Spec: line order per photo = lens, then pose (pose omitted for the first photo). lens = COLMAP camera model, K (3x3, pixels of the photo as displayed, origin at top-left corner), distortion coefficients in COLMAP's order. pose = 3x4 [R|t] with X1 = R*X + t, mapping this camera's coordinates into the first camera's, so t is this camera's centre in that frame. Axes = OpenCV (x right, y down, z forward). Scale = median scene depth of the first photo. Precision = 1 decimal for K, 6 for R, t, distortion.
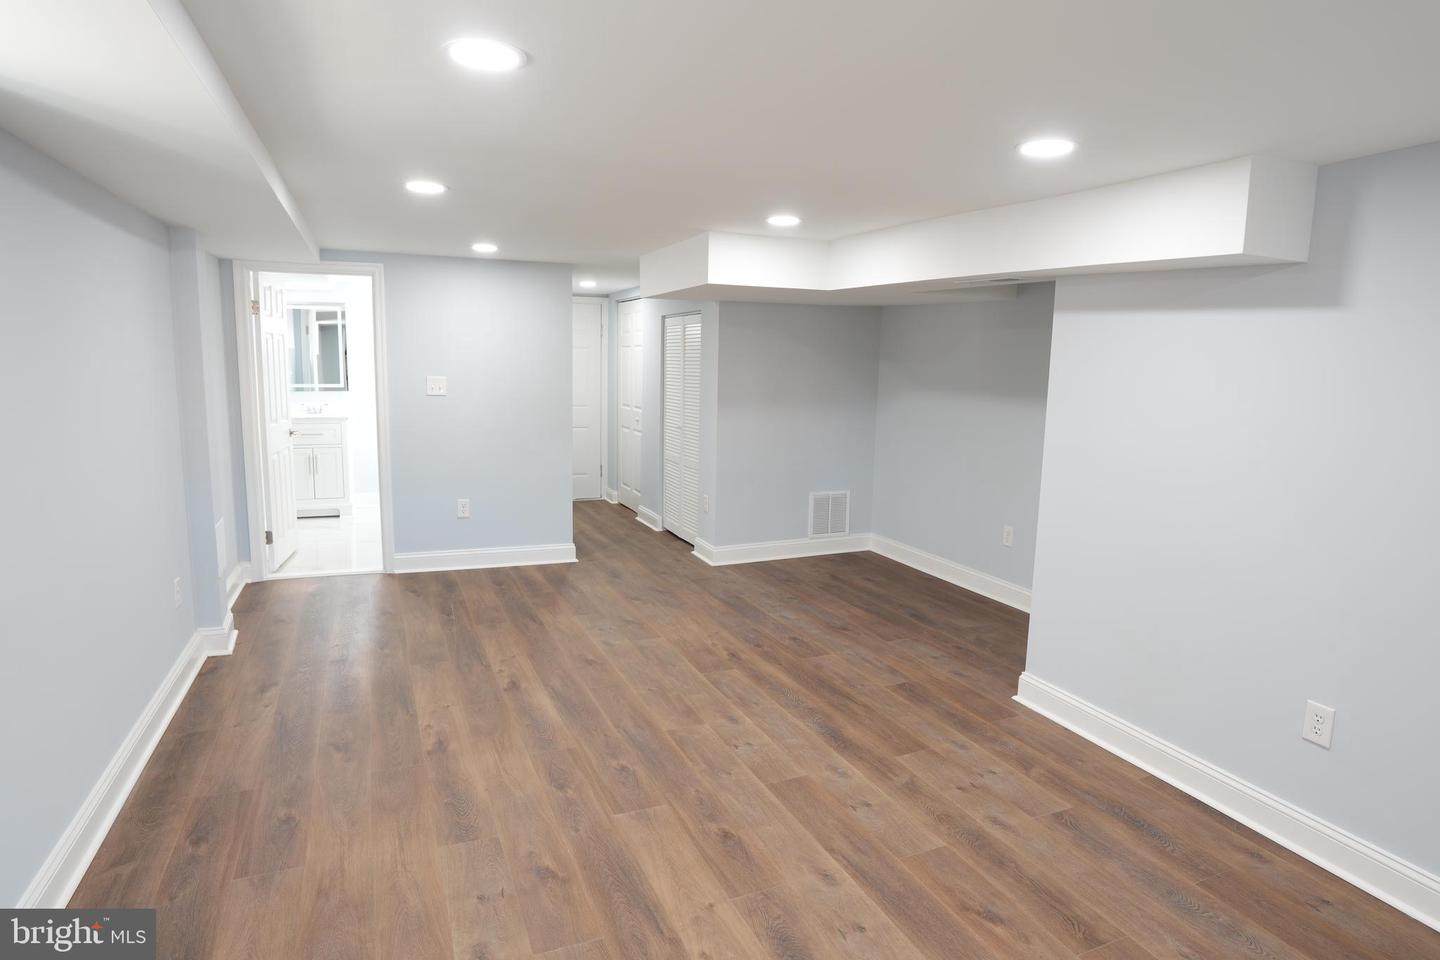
lens RADIAL K [[805.2, 0, 716.3], [0, 805.2, 475.3], [0, 0, 1]] dist [-0.052803, 0.029190]
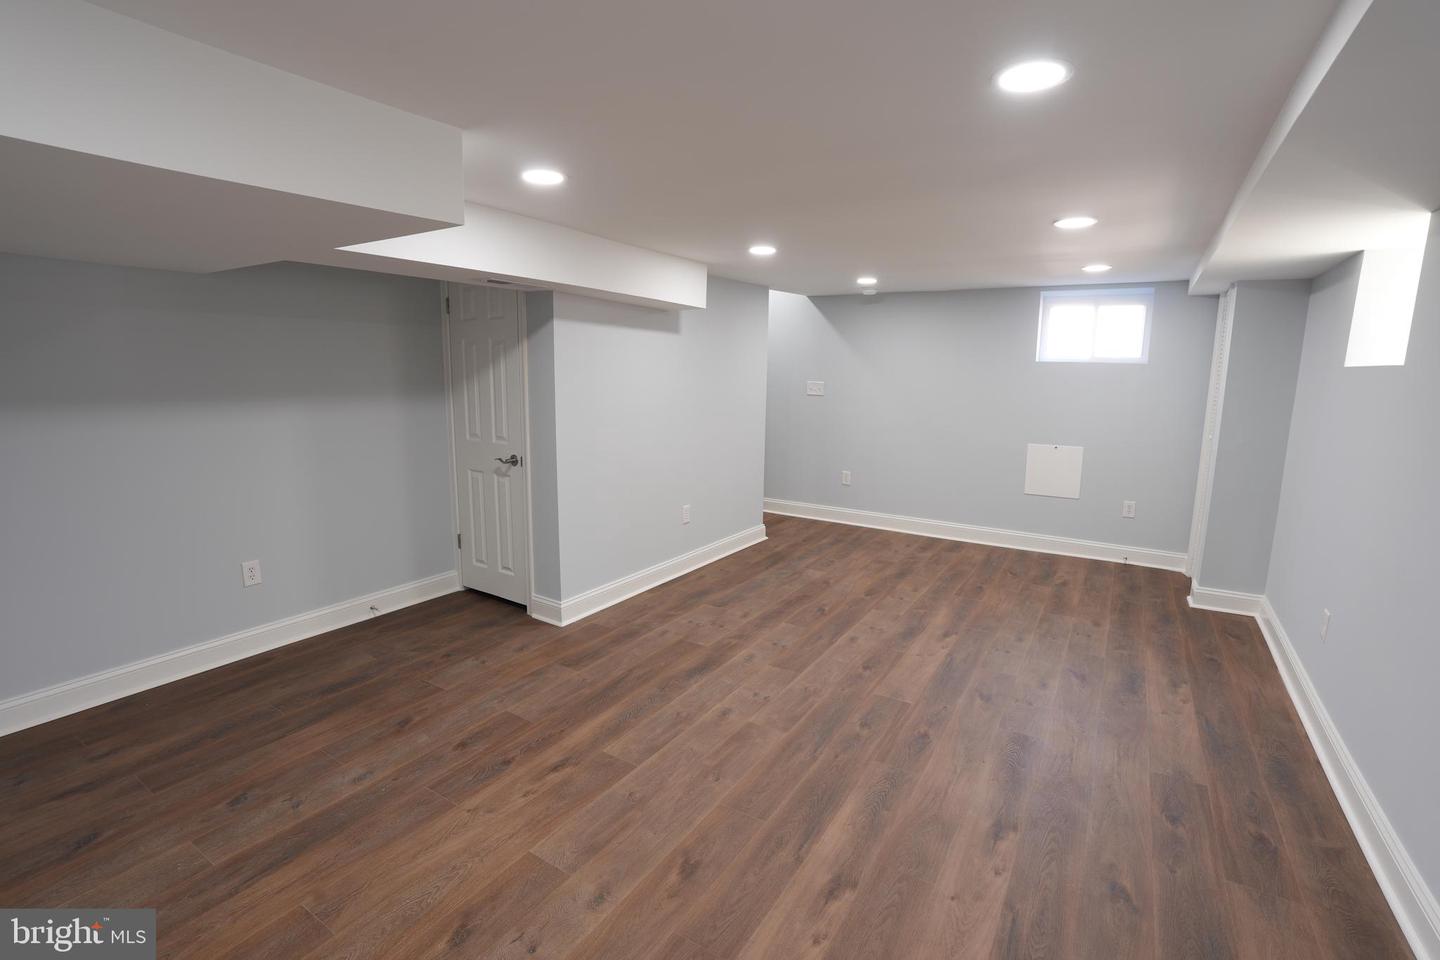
lens RADIAL K [[668.5, 0, 717.2], [0, 668.5, 474.8], [0, 0, 1]] dist [-0.072397, 0.024537]
pose [[-0.564821, -0.160952, 0.809365, -0.566785], [0.096853, 0.961086, 0.258714, -0.194958], [-0.819510, 0.224517, -0.527253, 1.280388]]
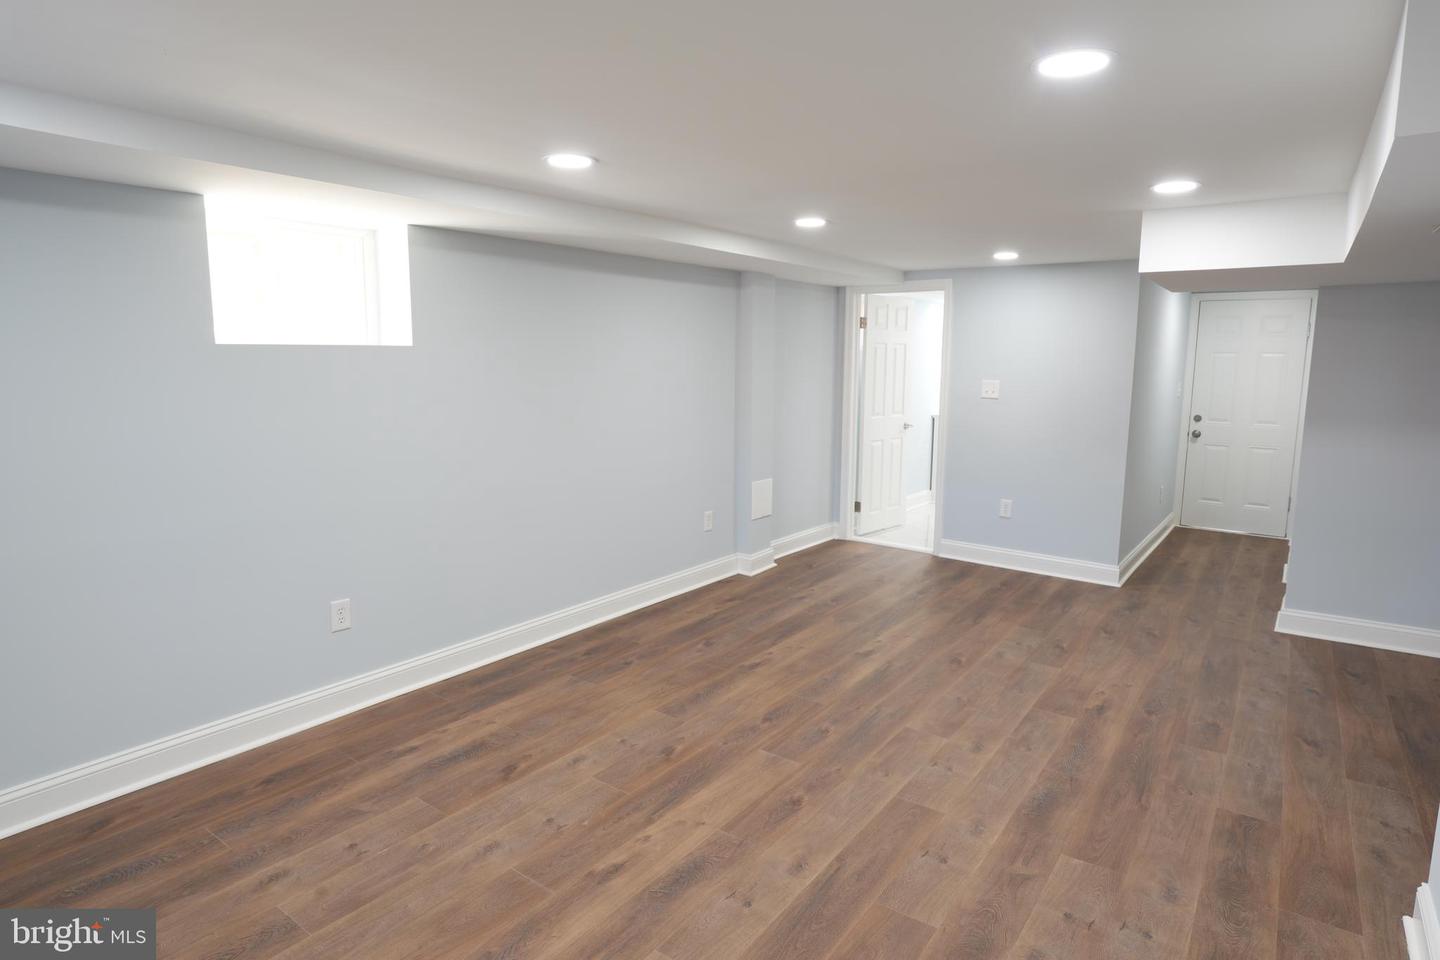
lens RADIAL K [[805.2, 0, 716.3], [0, 805.2, 475.3], [0, 0, 1]] dist [-0.052803, 0.029190]
pose [[0.505024, 0.109466, -0.856136, 0.572144], [-0.121997, 0.991019, 0.054748, -0.018658], [0.854440, 0.076797, 0.513843, 0.227340]]
